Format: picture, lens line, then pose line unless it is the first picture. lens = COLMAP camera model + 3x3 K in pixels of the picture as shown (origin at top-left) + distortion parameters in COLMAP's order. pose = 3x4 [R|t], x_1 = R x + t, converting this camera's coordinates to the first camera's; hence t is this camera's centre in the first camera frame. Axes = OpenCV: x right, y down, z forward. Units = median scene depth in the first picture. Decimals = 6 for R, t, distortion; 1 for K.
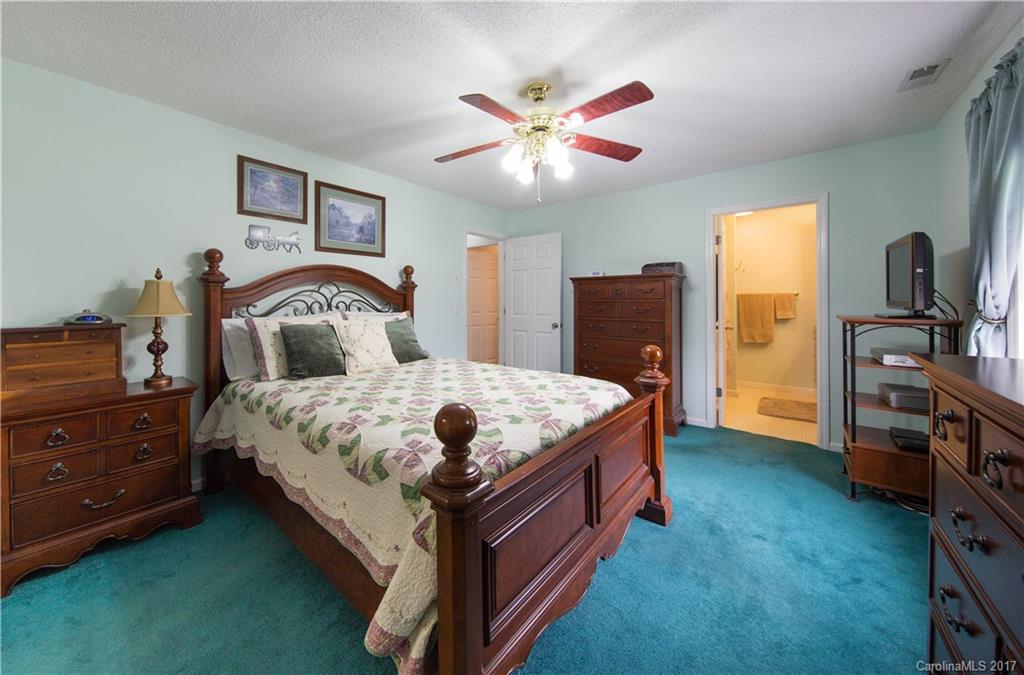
lens RADIAL K [[331.5, 0, 498.1], [0, 331.5, 298.7], [0, 0, 1]] dist [0.001240, 0.000072]
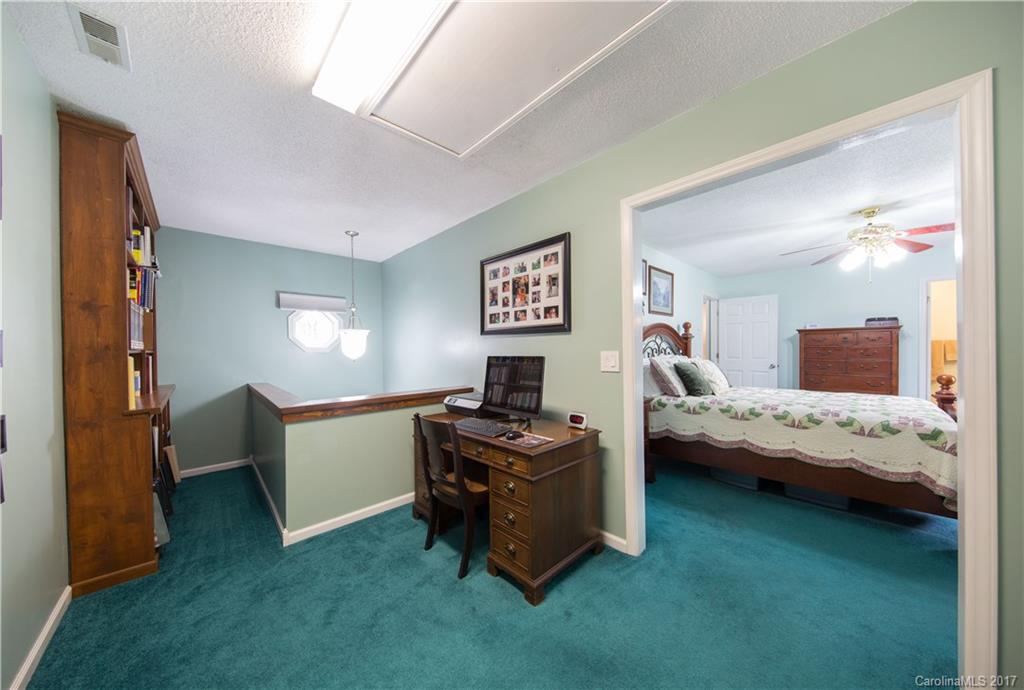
lens RADIAL K [[331.5, 0, 505.4], [0, 331.5, 351.8], [0, 0, 1]] dist [0.001240, 0.000072]
pose [[0.998533, -0.009727, -0.053258, -0.875234], [0.009996, 0.999939, 0.004787, 0.007586], [0.053208, -0.005313, 0.998569, -0.382346]]
